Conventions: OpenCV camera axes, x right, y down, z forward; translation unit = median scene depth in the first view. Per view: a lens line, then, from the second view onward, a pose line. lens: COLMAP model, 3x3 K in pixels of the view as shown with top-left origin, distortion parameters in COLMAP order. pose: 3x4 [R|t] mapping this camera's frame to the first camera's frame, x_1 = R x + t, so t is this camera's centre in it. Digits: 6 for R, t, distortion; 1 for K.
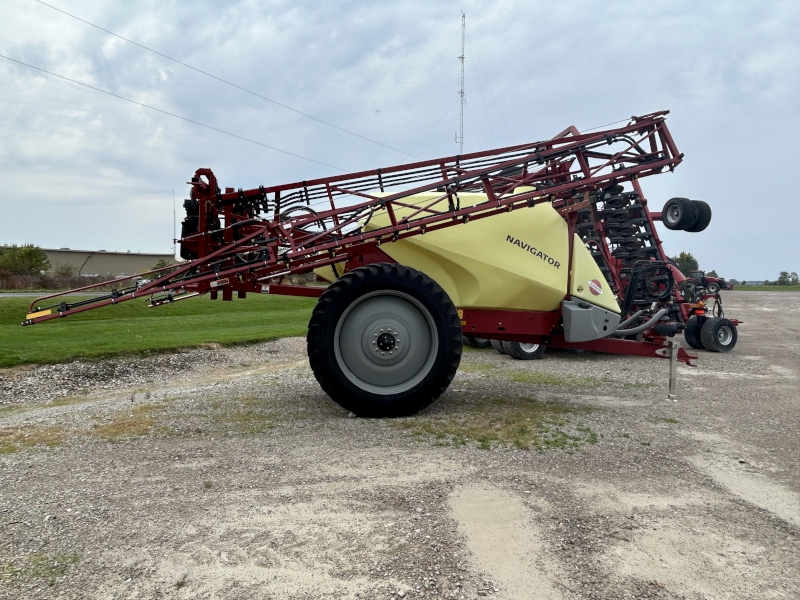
lens RADIAL K [[608.6, 0, 400.0], [0, 608.6, 300.0], [0, 0, 1]] dist [0.004110, 0.000720]
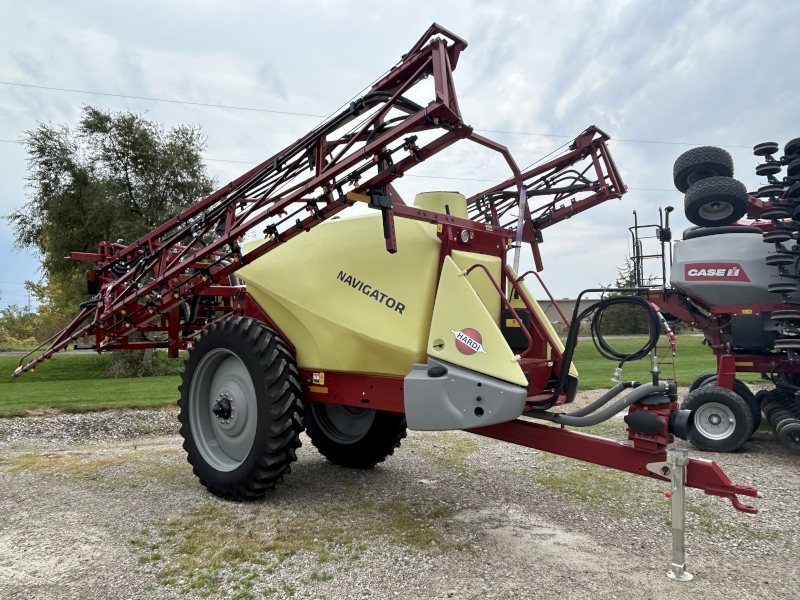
lens RADIAL K [[608.6, 0, 400.0], [0, 608.6, 300.0], [0, 0, 1]] dist [0.004110, 0.000720]
pose [[0.668485, -0.058173, -0.741447, 0.736885], [0.010166, 0.997558, -0.069102, -0.021124], [0.743656, 0.038656, 0.667444, 0.560658]]
